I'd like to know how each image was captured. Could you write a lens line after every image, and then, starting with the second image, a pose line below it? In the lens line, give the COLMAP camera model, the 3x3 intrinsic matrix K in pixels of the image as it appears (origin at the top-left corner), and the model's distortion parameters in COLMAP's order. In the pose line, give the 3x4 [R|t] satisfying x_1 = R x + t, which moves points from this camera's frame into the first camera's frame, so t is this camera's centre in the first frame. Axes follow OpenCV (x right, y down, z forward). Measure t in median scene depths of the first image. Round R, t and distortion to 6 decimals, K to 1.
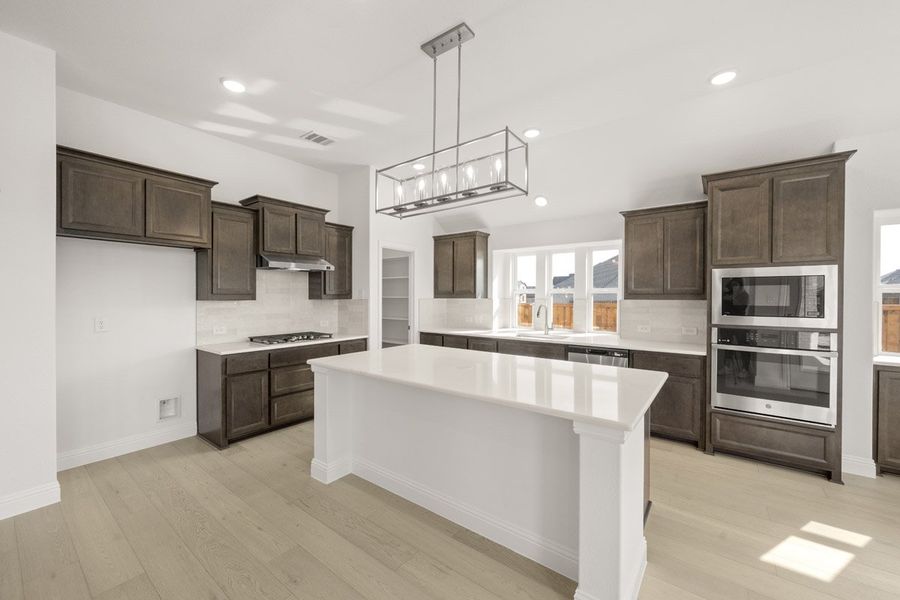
lens RADIAL K [[356.7, 0, 450.0], [0, 356.7, 300.0], [0, 0, 1]] dist [0.000392, -0.000037]
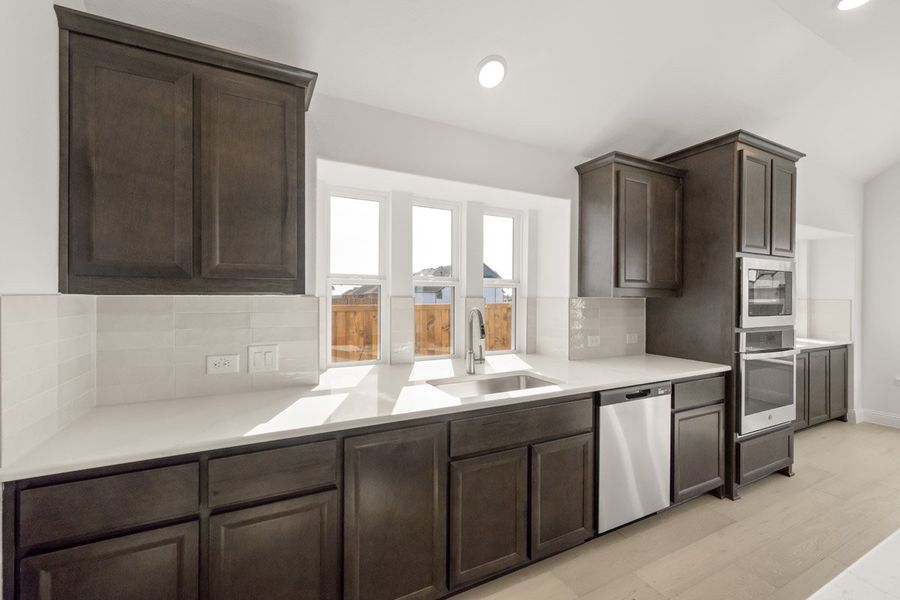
lens RADIAL K [[356.7, 0, 450.0], [0, 356.7, 300.0], [0, 0, 1]] dist [0.000392, -0.000037]
pose [[0.453929, -0.004059, 0.891028, -0.171223], [0.006653, 0.999977, 0.001166, 0.001534], [-0.891013, 0.005399, 0.453946, 0.903620]]
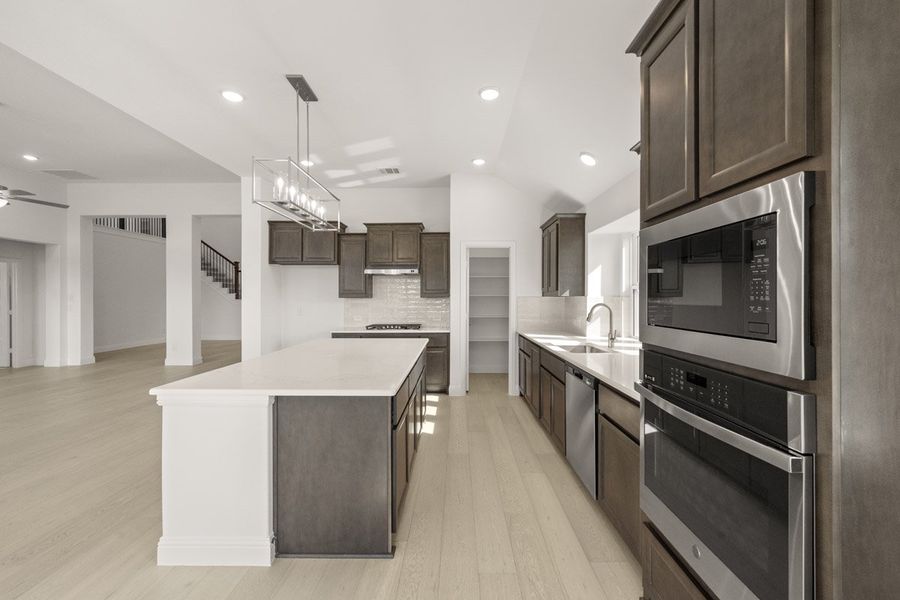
lens RADIAL K [[370.5, 0, 450.0], [0, 370.5, 300.0], [0, 0, 1]] dist [-0.000294, -0.000026]
pose [[0.589542, 0.001729, -0.807736, 0.734065], [-0.004506, 0.999989, -0.001149, 0.008250], [0.807725, 0.004317, 0.589543, 0.355742]]
